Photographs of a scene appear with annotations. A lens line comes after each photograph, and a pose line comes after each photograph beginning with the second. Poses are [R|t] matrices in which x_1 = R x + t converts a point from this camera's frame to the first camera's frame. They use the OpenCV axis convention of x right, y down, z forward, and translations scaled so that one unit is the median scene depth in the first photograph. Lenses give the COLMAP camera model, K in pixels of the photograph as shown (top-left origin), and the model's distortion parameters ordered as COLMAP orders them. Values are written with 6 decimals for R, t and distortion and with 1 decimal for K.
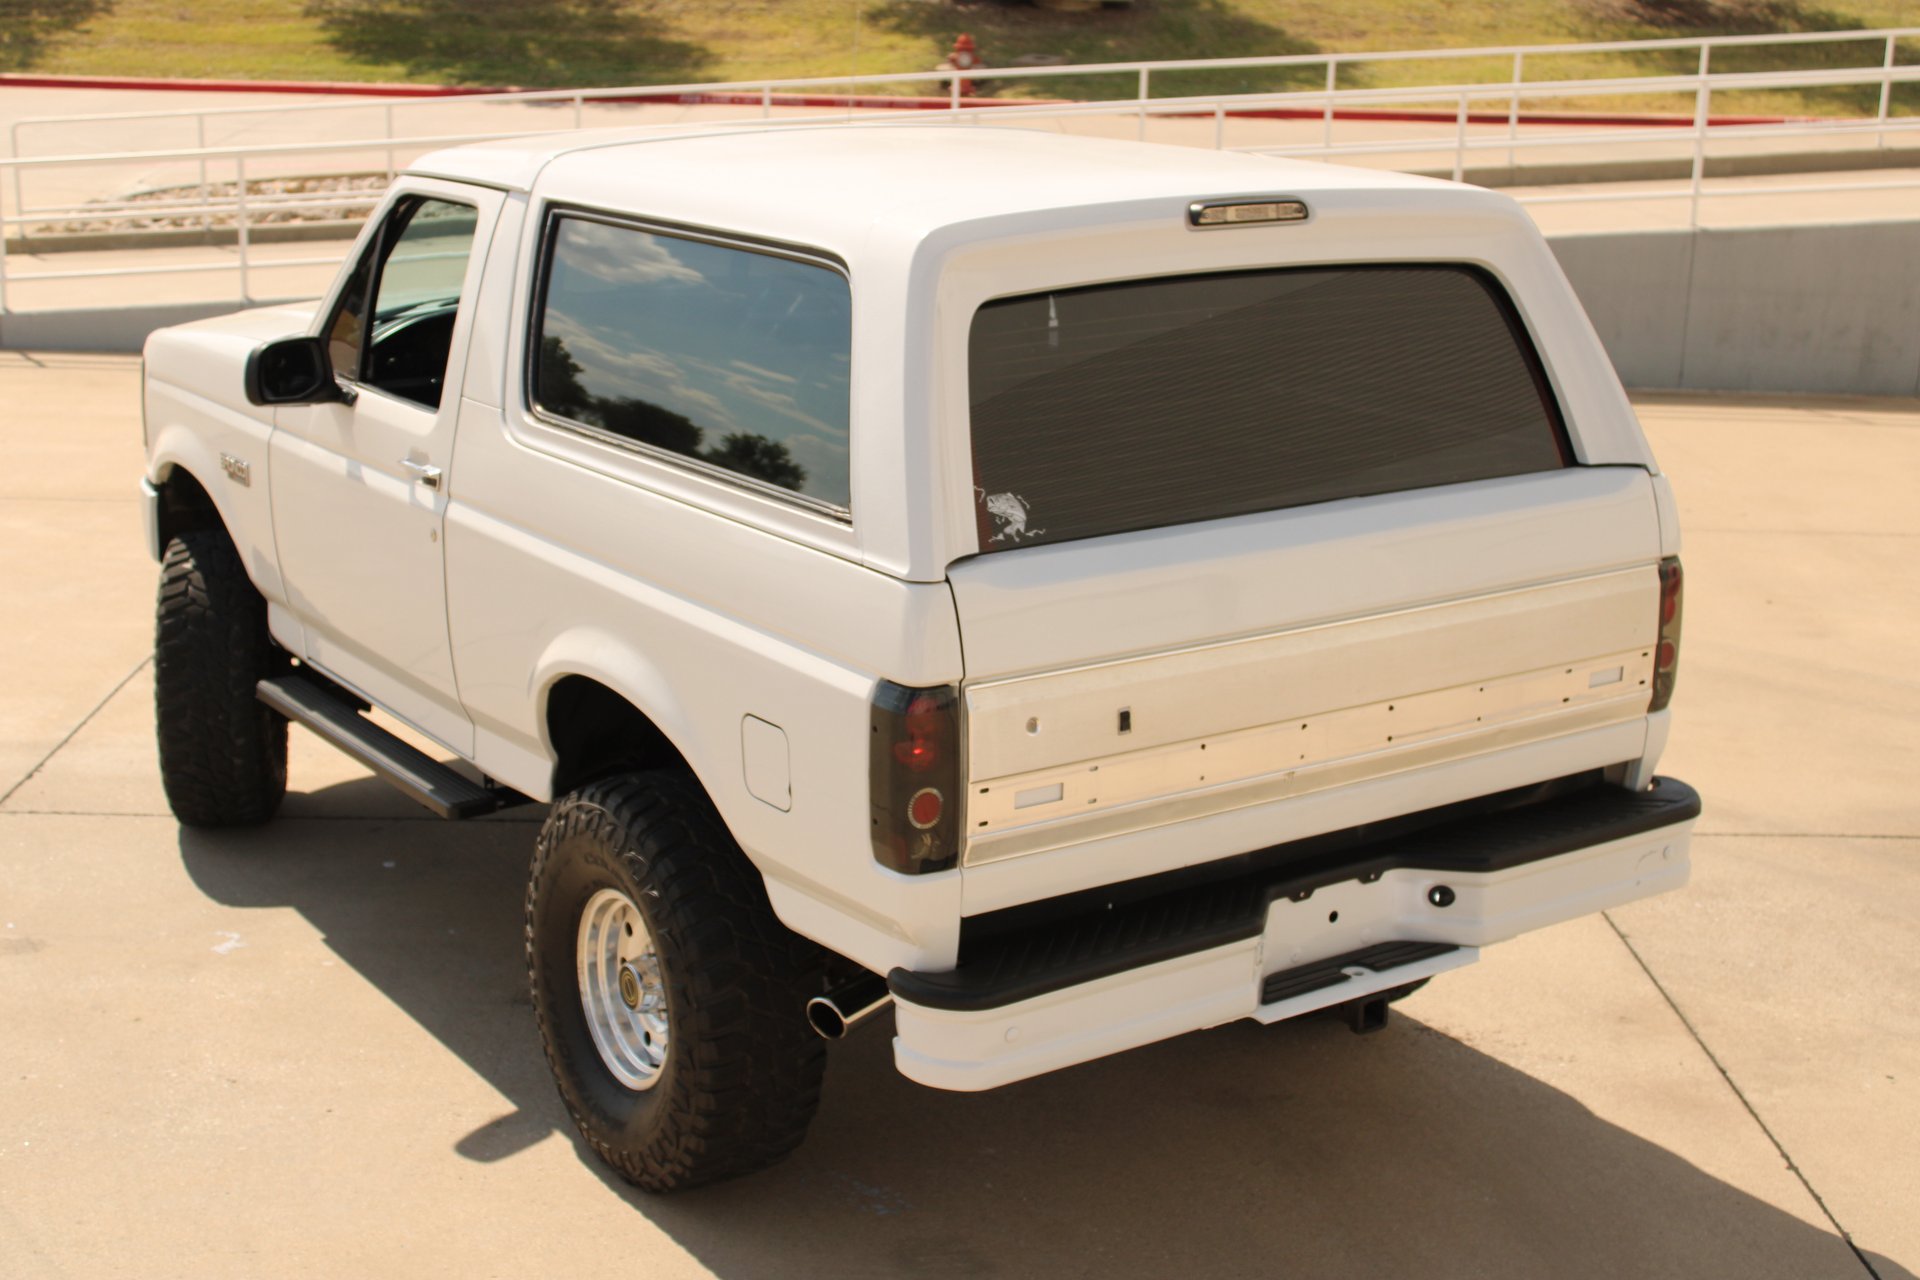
lens RADIAL K [[2597.6, 0, 953.5], [0, 2597.6, 660.1], [0, 0, 1]] dist [-0.070201, 0.161763]
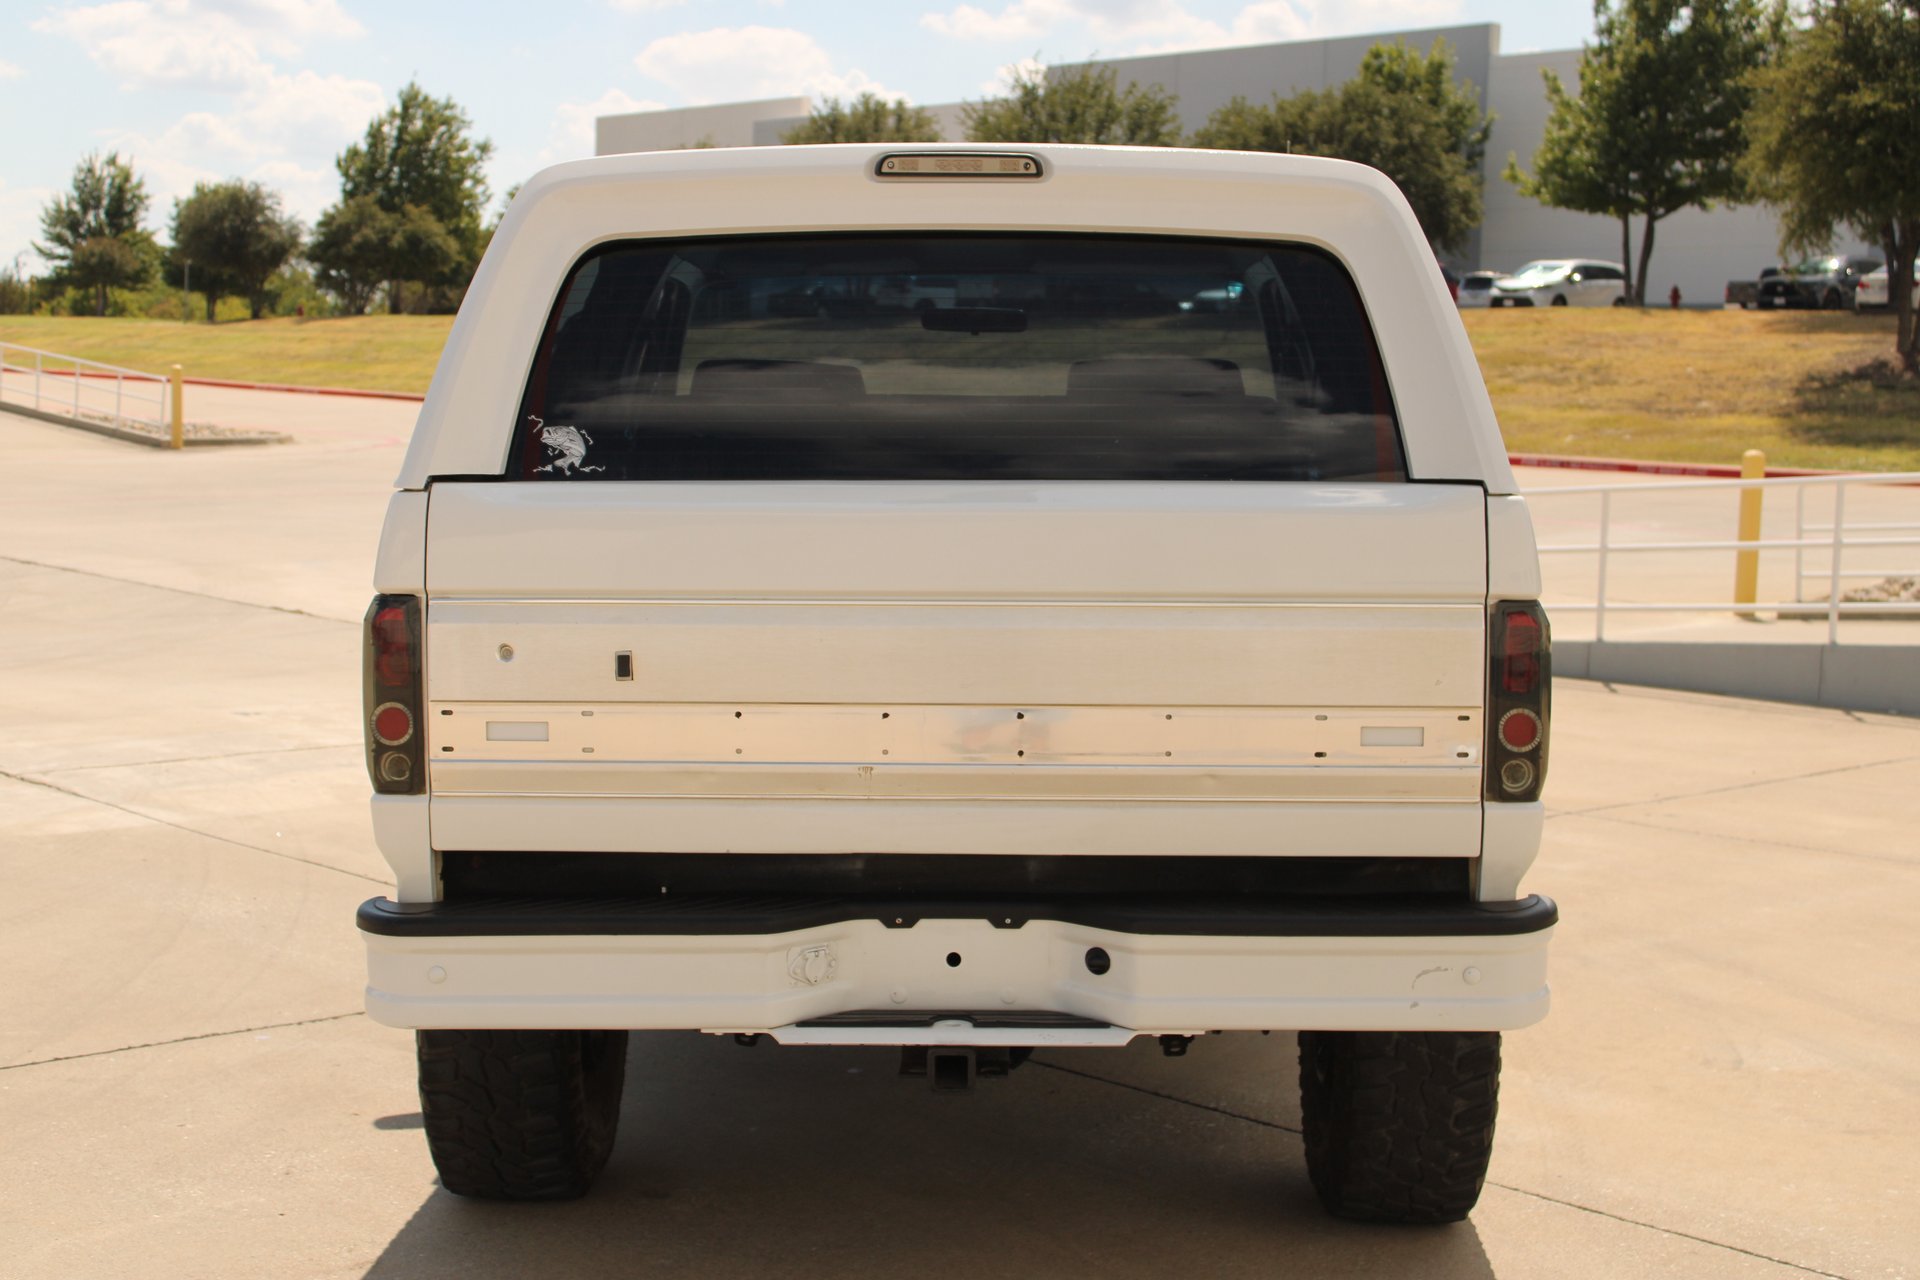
lens RADIAL K [[2675.8, 0, 961.5], [0, 2675.8, 659.6], [0, 0, 1]] dist [-0.042452, 0.066777]
pose [[0.816665, 0.050826, -0.574869, 0.663403], [-0.148667, 0.981024, -0.124462, 0.113647], [0.557634, 0.187108, 0.808724, 0.275453]]
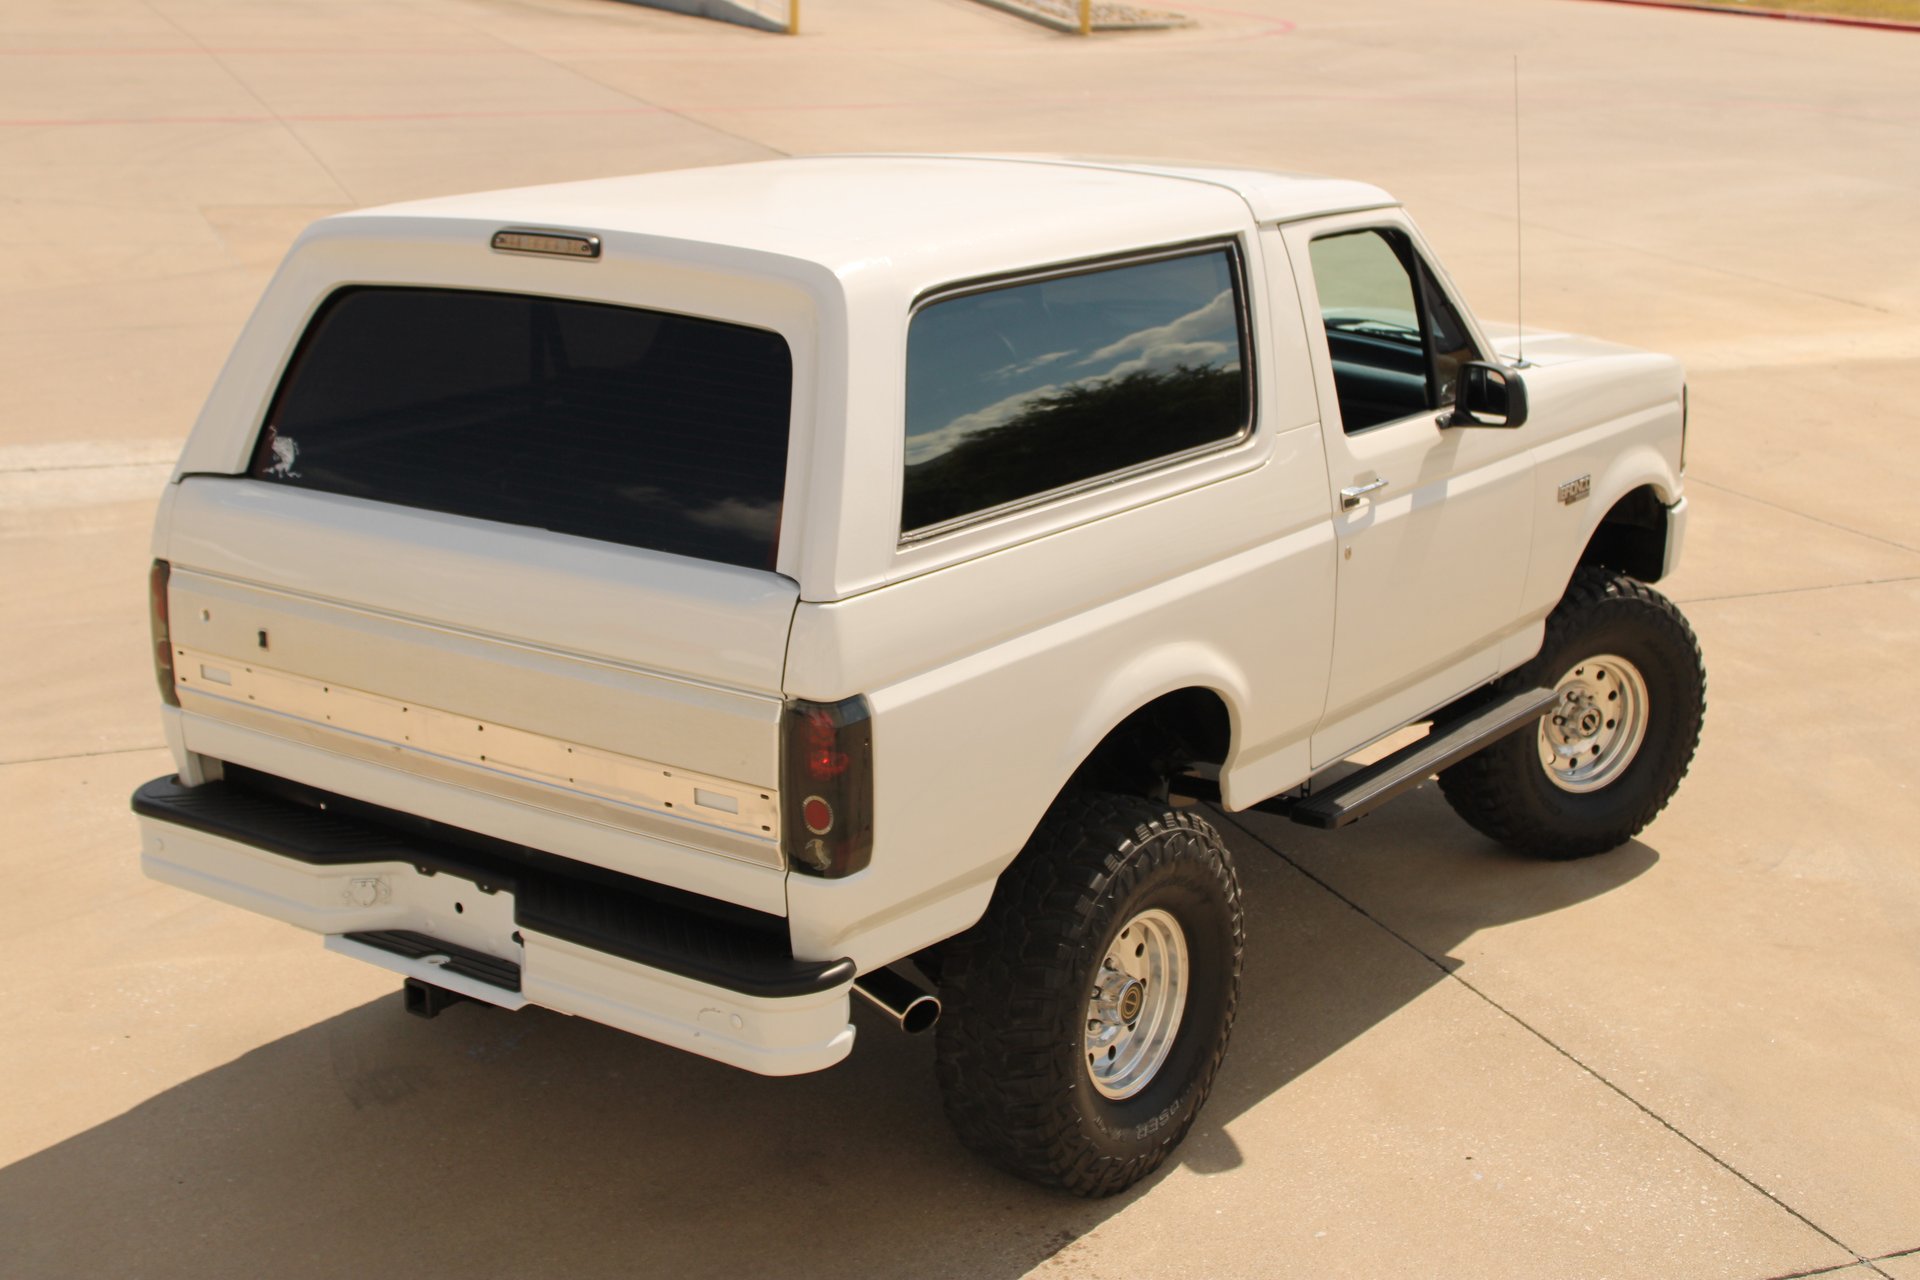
lens RADIAL K [[2597.6, 0, 953.5], [0, 2597.6, 660.1], [0, 0, 1]] dist [-0.070201, 0.161763]
pose [[0.340017, 0.244496, -0.908080, 1.172886], [-0.246580, 0.955007, 0.164803, -0.225770], [0.907517, 0.167878, 0.385007, 0.774322]]
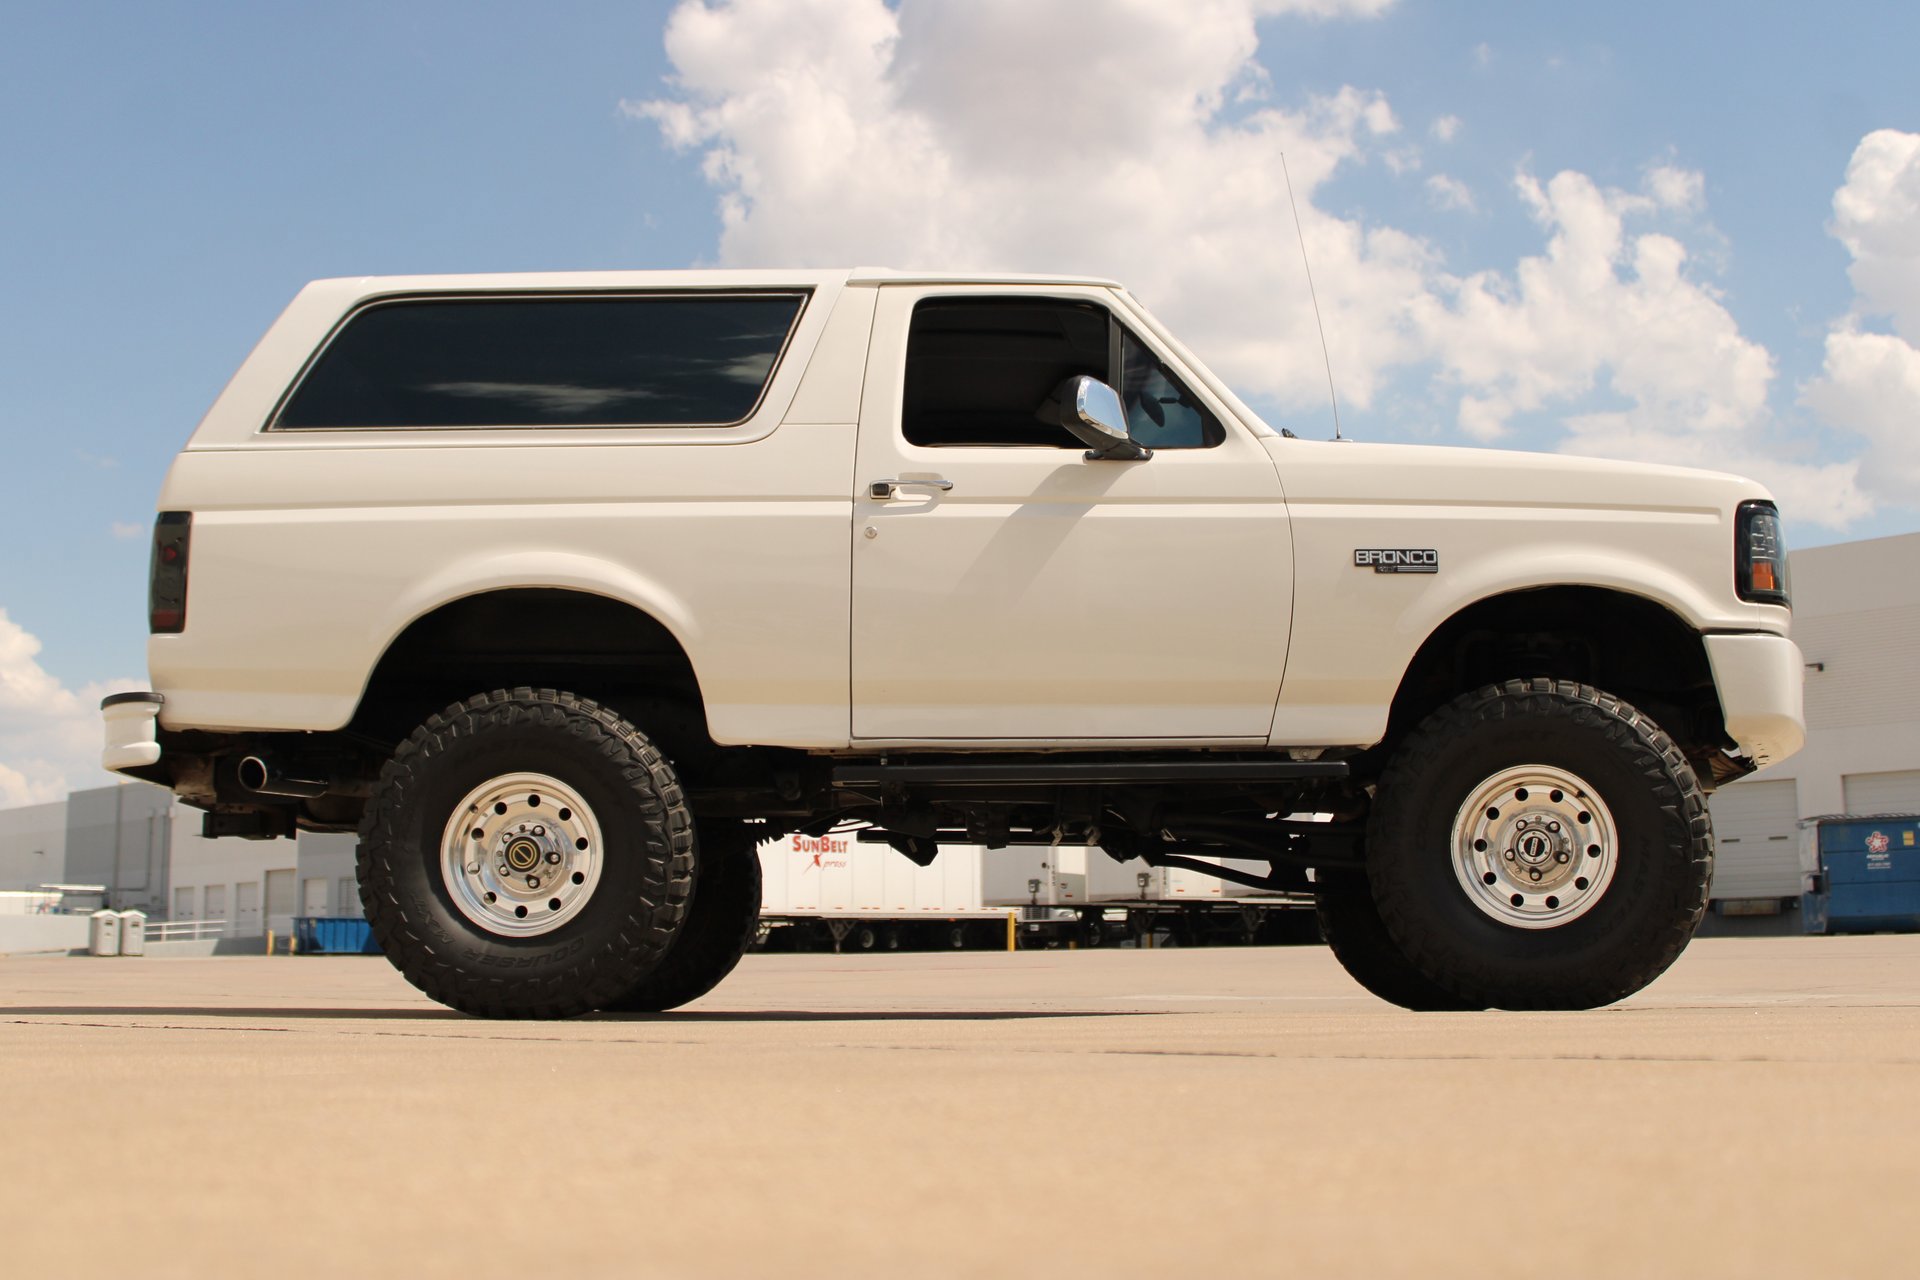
lens RADIAL K [[2242.9, 0, 949.7], [0, 2242.9, 627.6], [0, 0, 1]] dist [-0.090577, 0.078490]
pose [[-0.571342, -0.148926, -0.807087, 1.029380], [-0.216161, 0.975982, -0.027069, -0.043792], [0.791734, 0.158996, -0.589811, 2.162897]]
